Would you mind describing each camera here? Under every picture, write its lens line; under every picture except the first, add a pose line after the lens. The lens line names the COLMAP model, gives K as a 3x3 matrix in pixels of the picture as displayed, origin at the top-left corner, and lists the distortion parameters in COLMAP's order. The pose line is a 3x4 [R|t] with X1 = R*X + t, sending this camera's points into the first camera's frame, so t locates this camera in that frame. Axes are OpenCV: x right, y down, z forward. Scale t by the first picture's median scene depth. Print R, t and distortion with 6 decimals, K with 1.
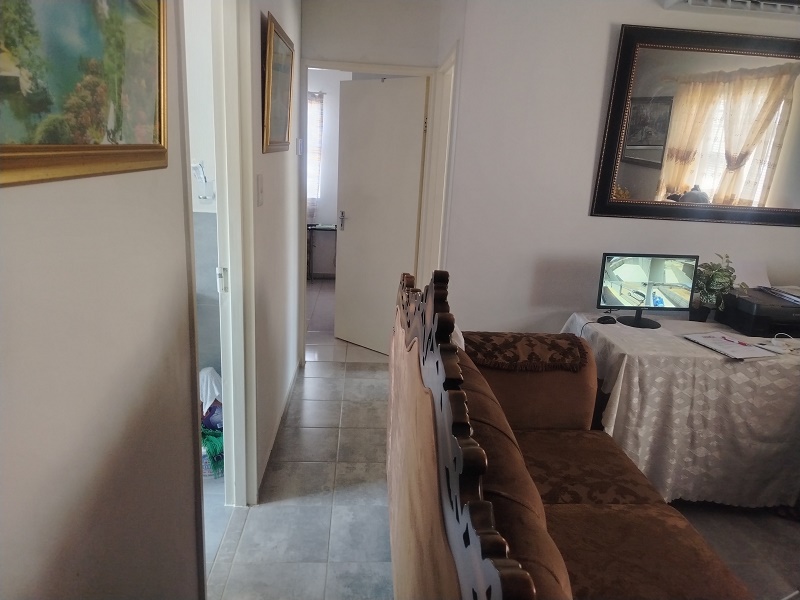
lens RADIAL K [[559.5, 0, 399.8], [0, 559.5, 297.5], [0, 0, 1]] dist [0.026010, -0.032448]
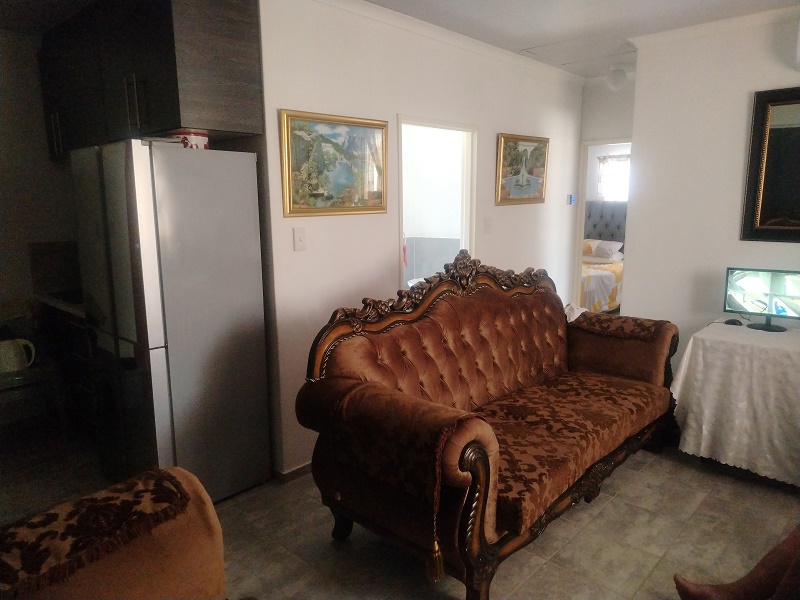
lens RADIAL K [[559.5, 0, 399.5], [0, 559.5, 300.4], [0, 0, 1]] dist [0.026010, -0.032448]
pose [[0.690425, 0.067961, -0.720204, 0.764478], [-0.133297, 0.990482, -0.034321, 0.135722], [0.711017, 0.119697, 0.692913, -0.399765]]
